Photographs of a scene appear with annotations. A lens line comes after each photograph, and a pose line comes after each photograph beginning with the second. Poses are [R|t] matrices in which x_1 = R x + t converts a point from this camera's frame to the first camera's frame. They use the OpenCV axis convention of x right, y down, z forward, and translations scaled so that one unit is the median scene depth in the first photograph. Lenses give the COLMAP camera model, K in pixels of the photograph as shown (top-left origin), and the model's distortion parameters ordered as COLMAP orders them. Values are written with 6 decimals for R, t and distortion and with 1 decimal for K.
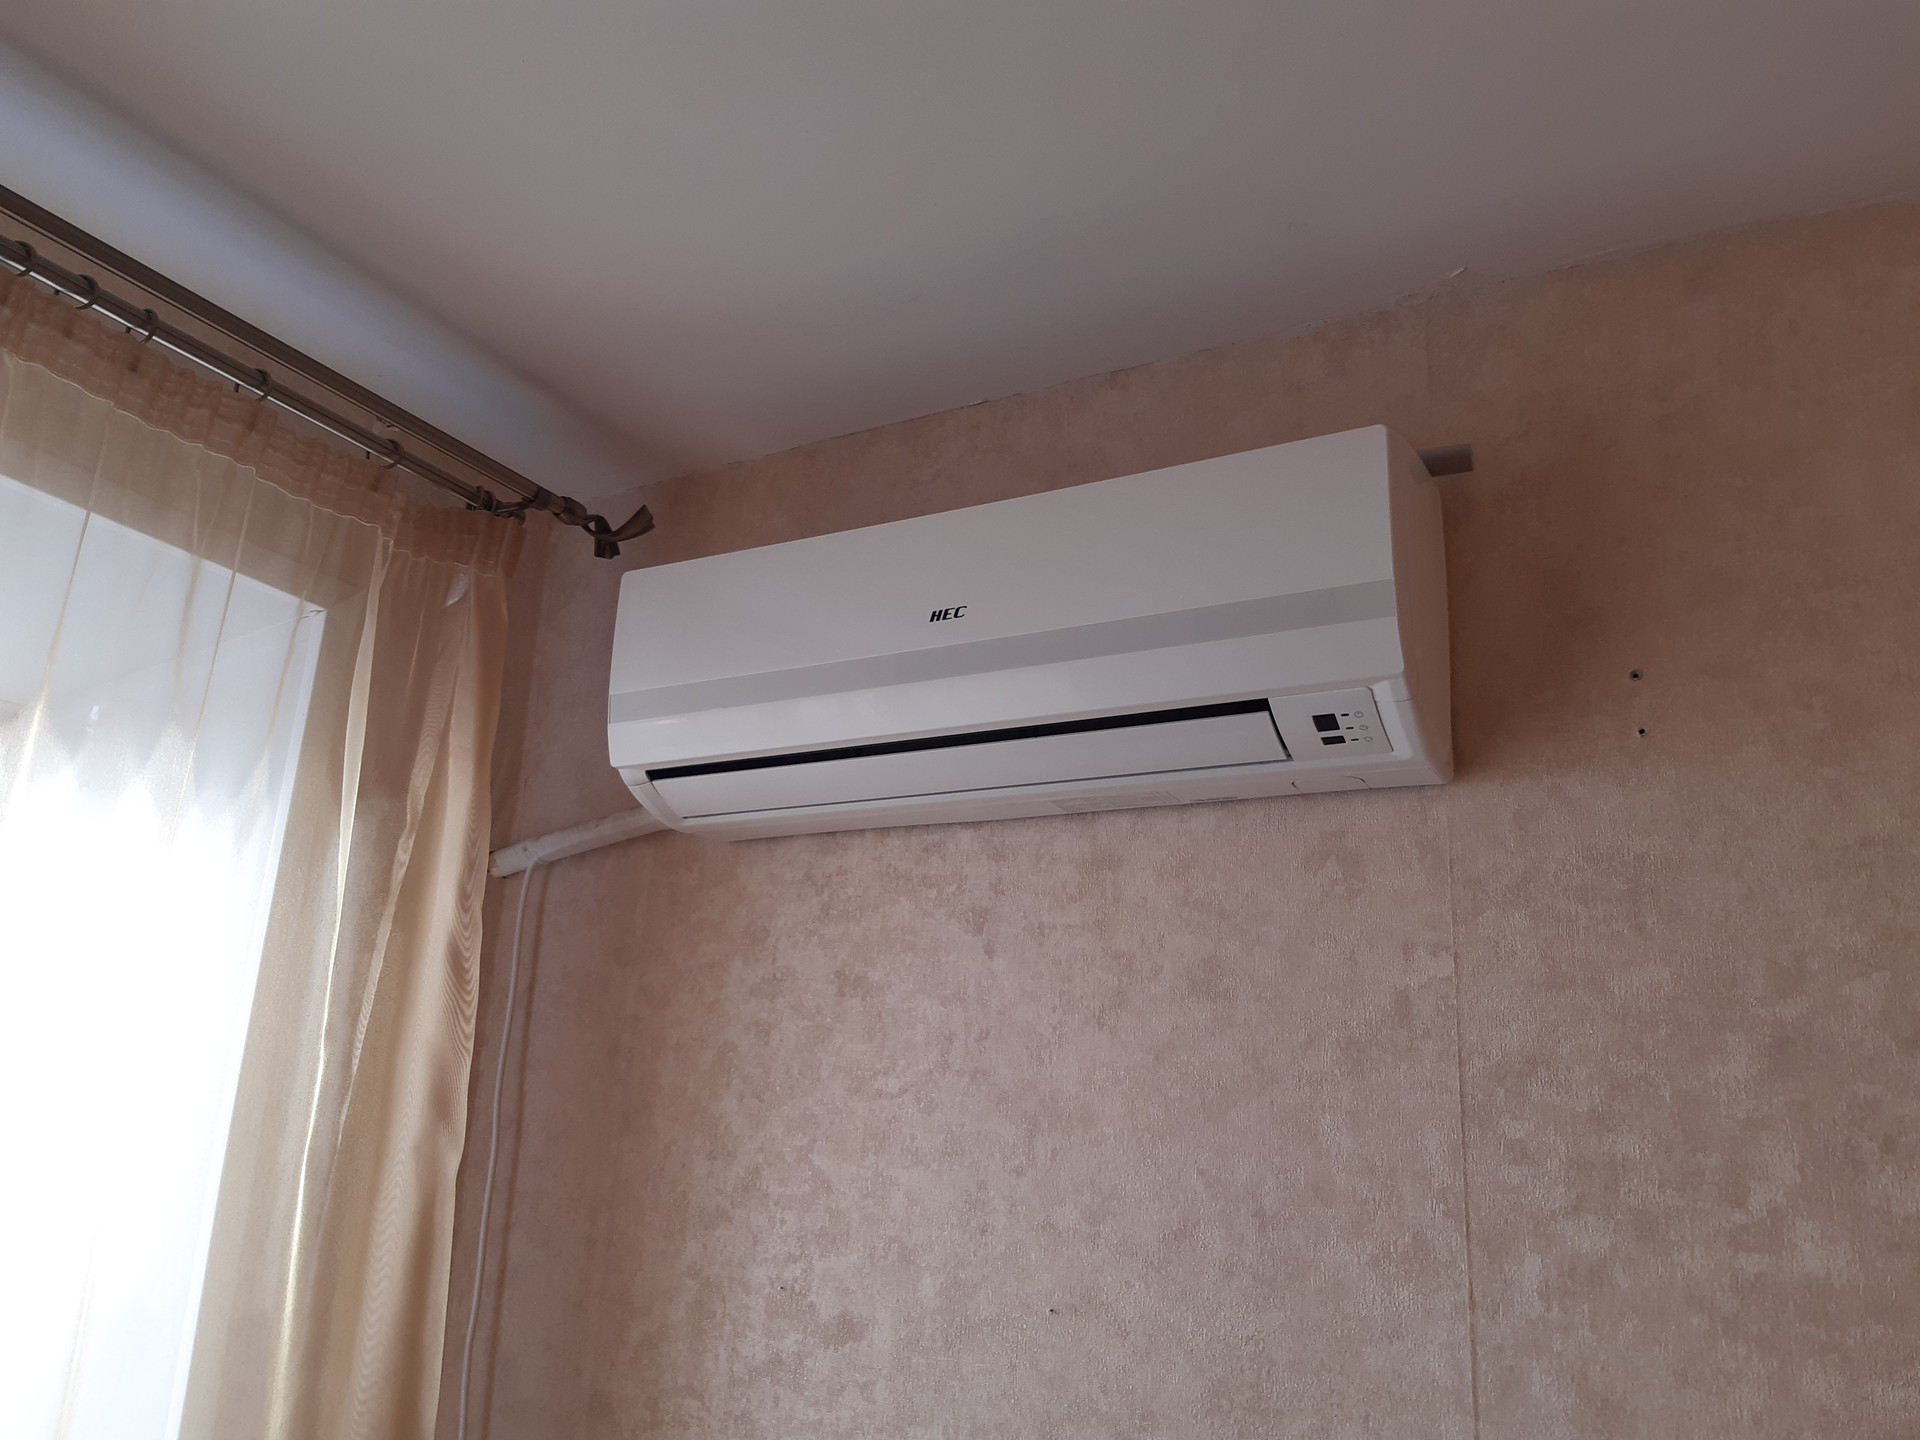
lens RADIAL K [[1498.0, 0, 957.9], [0, 1498.0, 706.8], [0, 0, 1]] dist [0.057302, -0.113645]
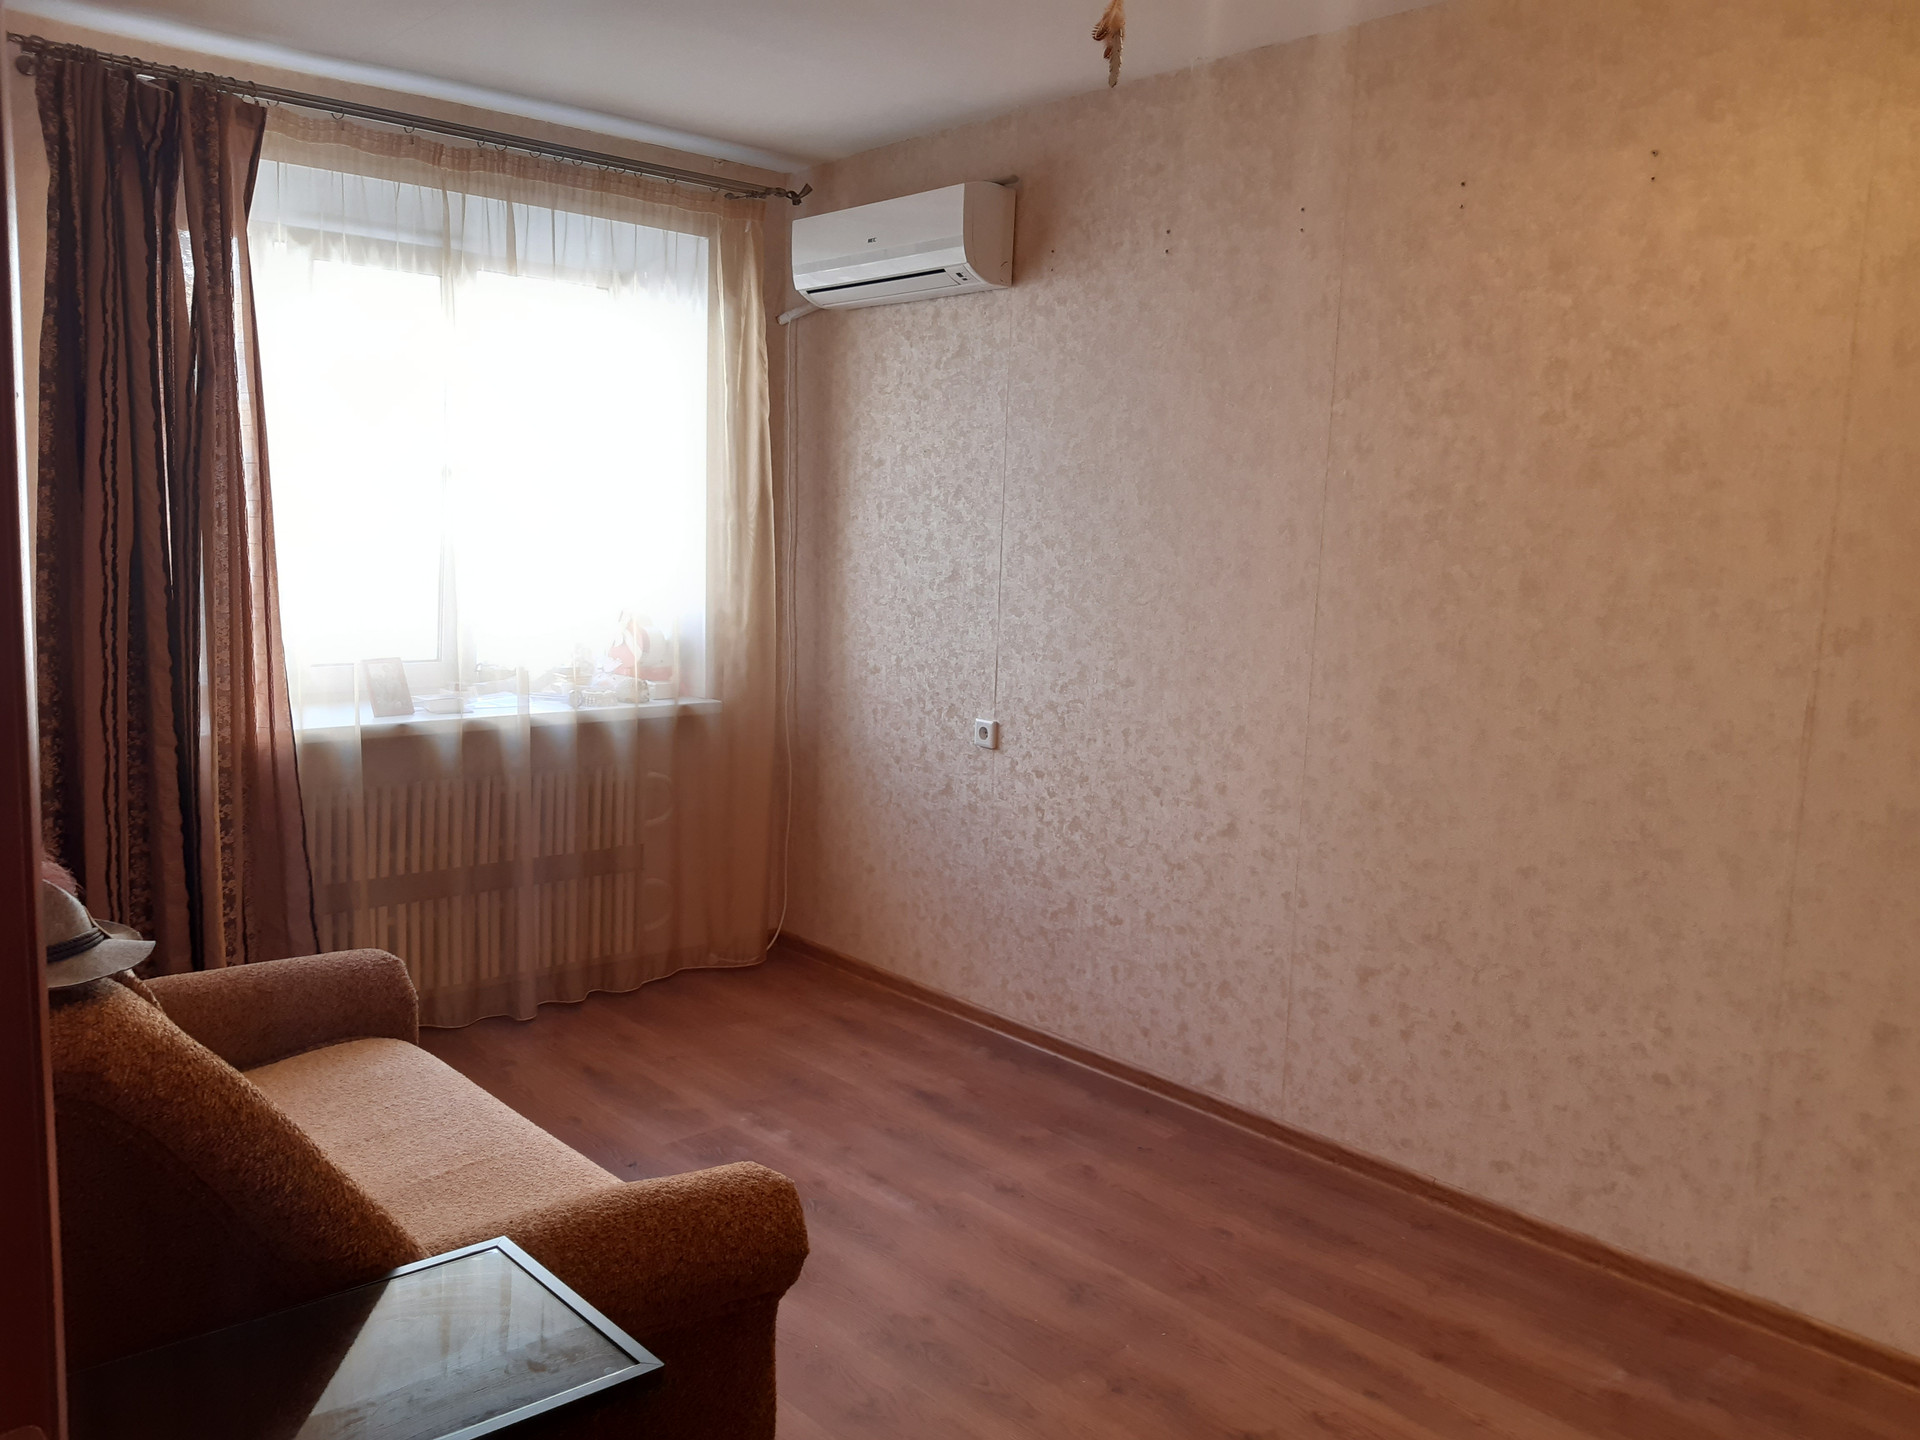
lens RADIAL K [[1498.0, 0, 954.5], [0, 1498.0, 716.4], [0, 0, 1]] dist [0.057302, -0.113645]
pose [[0.942807, 0.029469, -0.332033, 1.118406], [0.107556, 0.915914, 0.386696, -0.315828], [0.315510, -0.400292, 0.860360, -1.891081]]
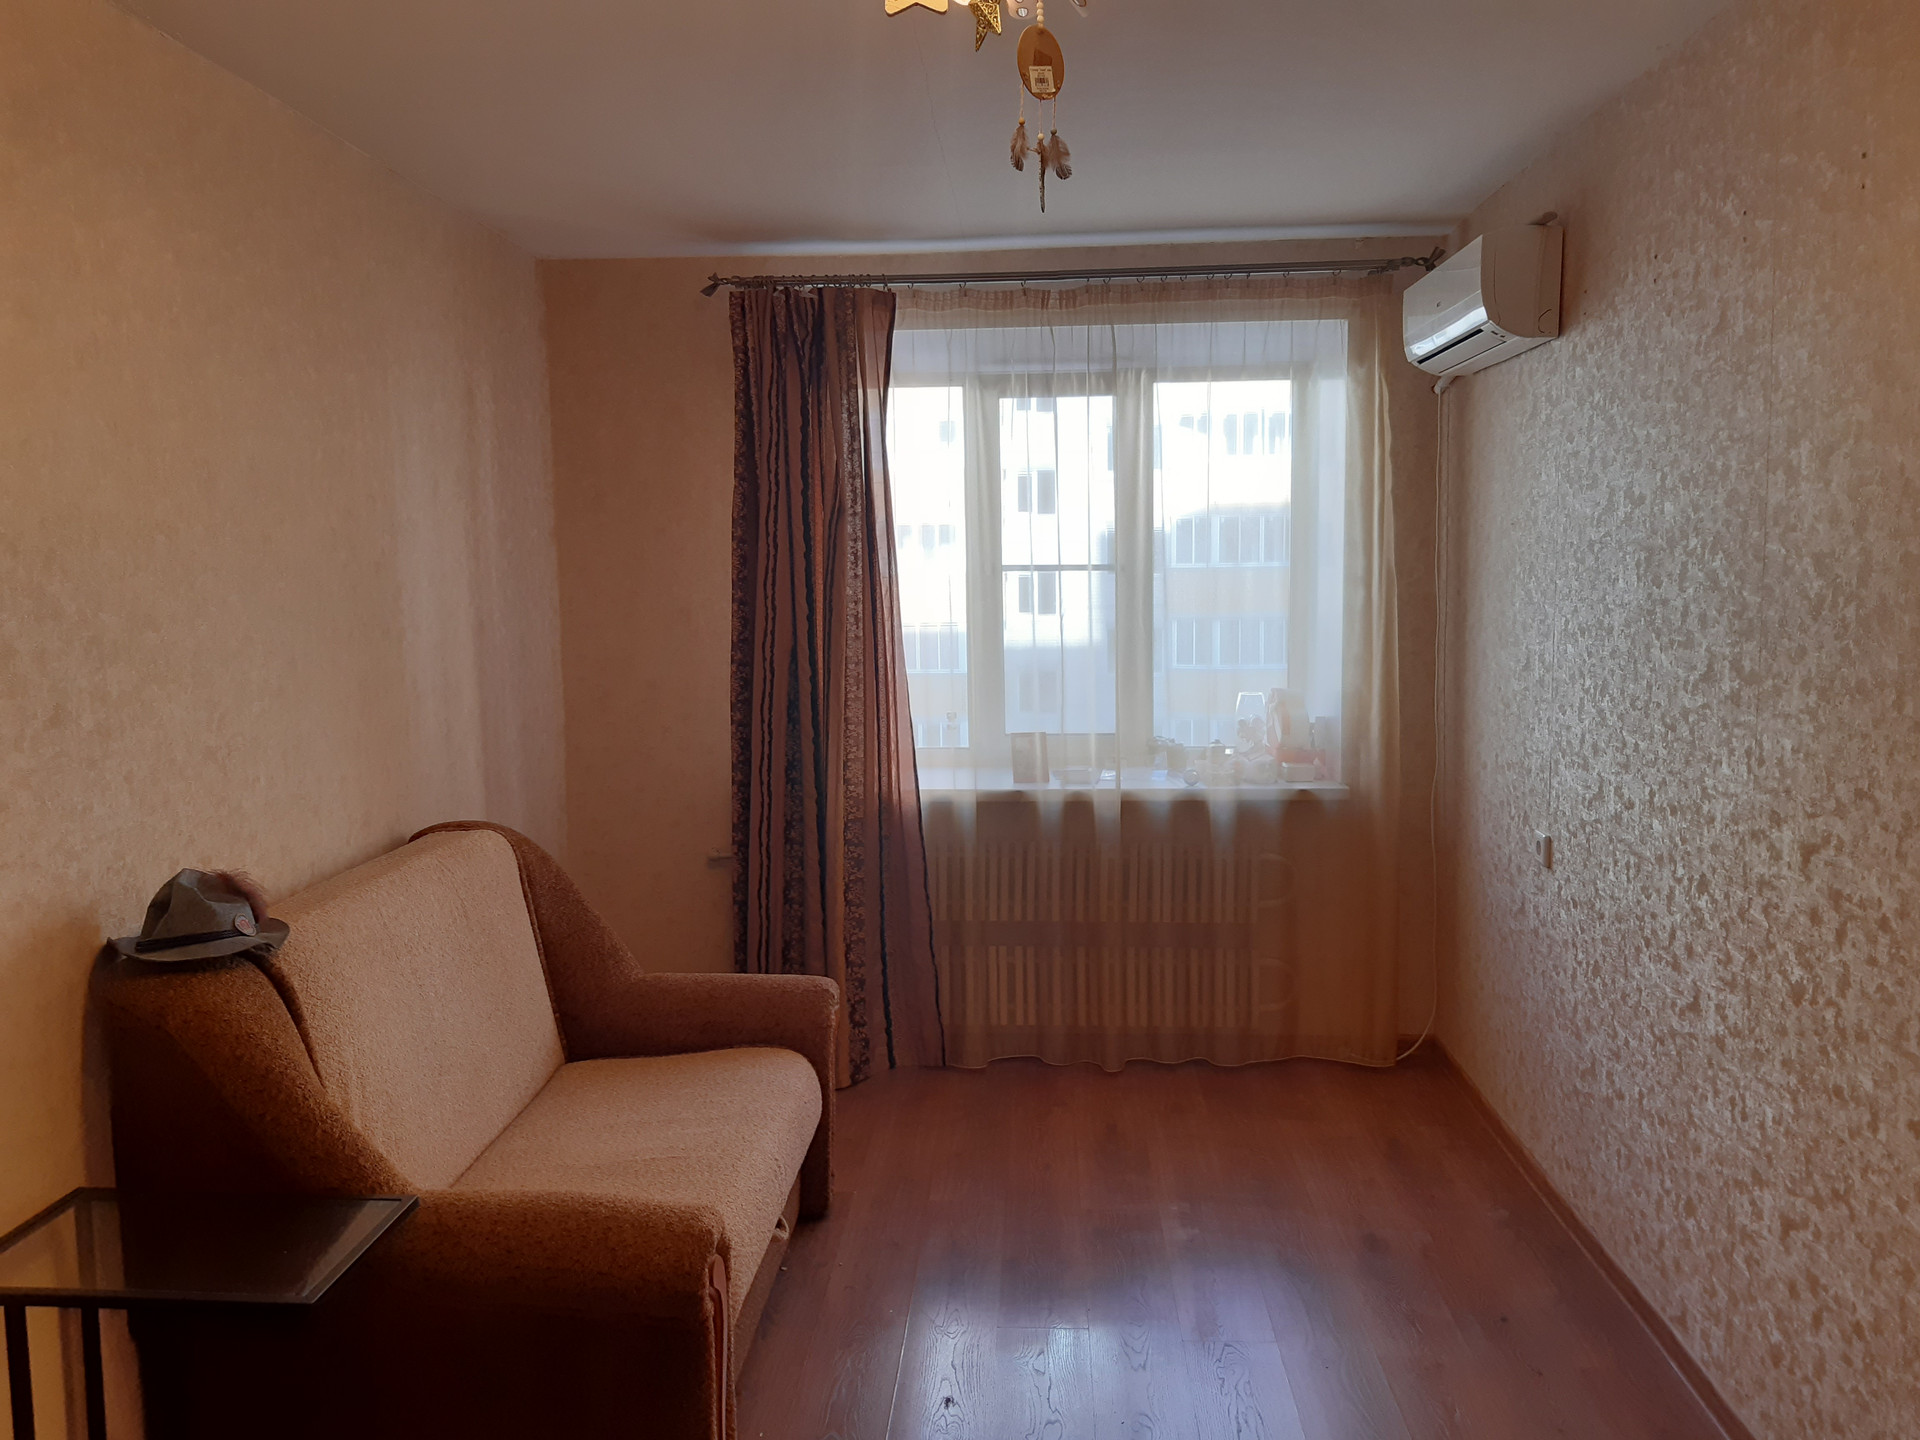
lens RADIAL K [[1498.0, 0, 945.4], [0, 1498.0, 711.5], [0, 0, 1]] dist [0.057302, -0.113645]
pose [[0.426894, 0.045116, -0.903175, 2.052374], [0.300685, 0.934845, 0.188820, -0.147691], [0.852848, -0.352178, 0.385514, -1.134098]]
